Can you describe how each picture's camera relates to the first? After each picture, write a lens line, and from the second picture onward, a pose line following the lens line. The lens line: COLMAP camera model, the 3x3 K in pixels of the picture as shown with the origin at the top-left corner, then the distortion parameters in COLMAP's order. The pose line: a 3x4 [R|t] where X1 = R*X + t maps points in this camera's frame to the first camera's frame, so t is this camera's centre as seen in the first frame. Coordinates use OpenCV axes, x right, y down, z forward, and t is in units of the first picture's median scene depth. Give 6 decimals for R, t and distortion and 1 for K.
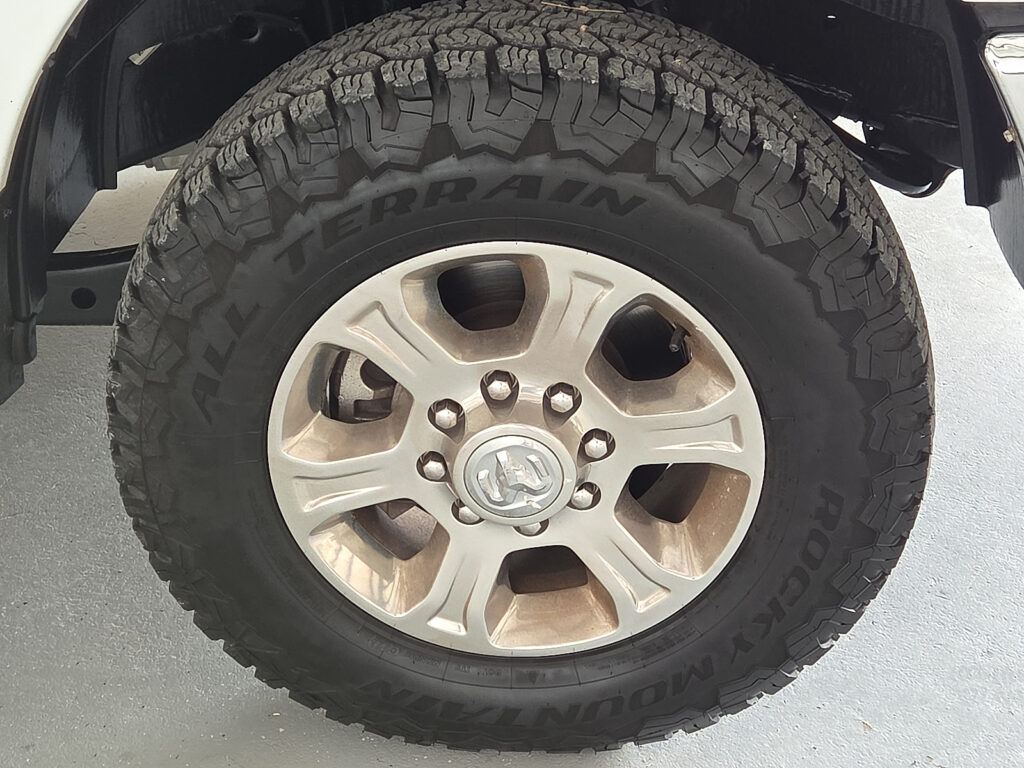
lens RADIAL K [[1793.8, 0, 511.6], [0, 1793.8, 386.2], [0, 0, 1]] dist [0.307018, 0.000000]
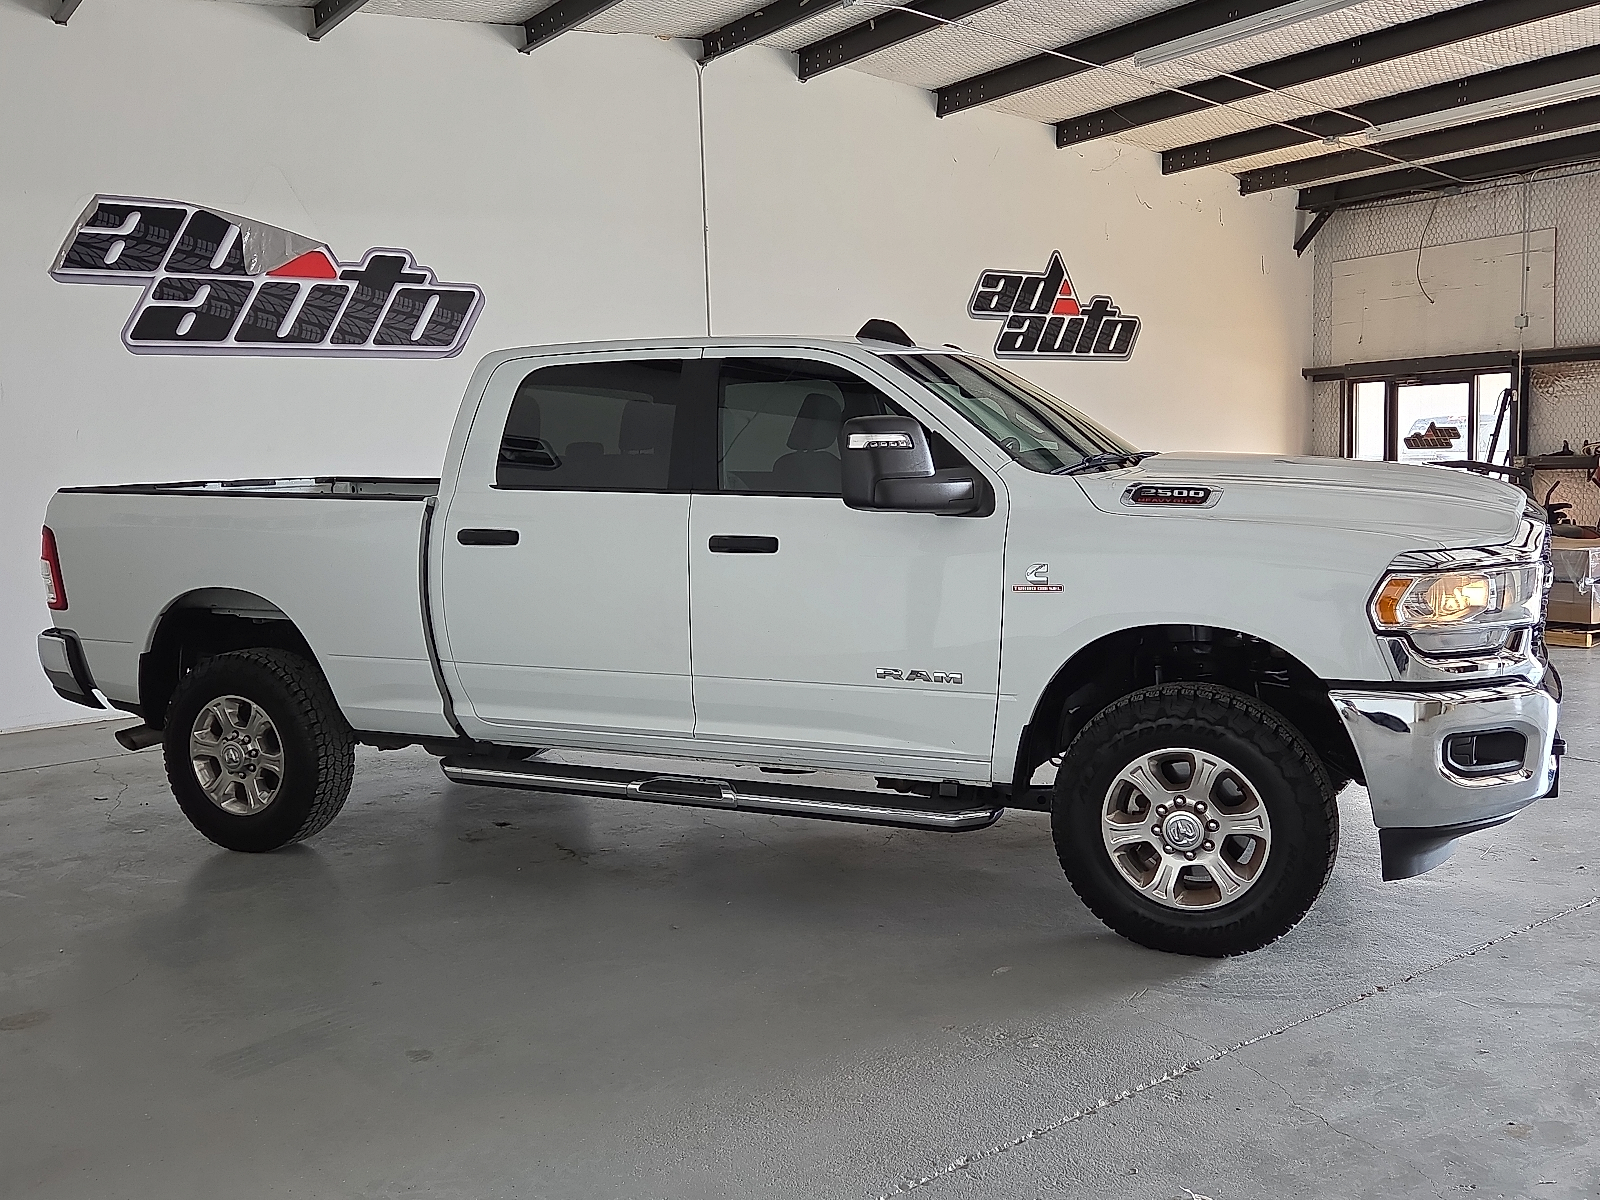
lens RADIAL K [[1444.7, 0, 798.1], [0, 1444.7, 598.9], [0, 0, 1]] dist [0.004957, 0.000949]
pose [[0.931948, 0.024659, -0.361753, 0.269980], [-0.164681, 0.917633, -0.361703, 0.682919], [0.323037, 0.396662, 0.859248, -1.463469]]
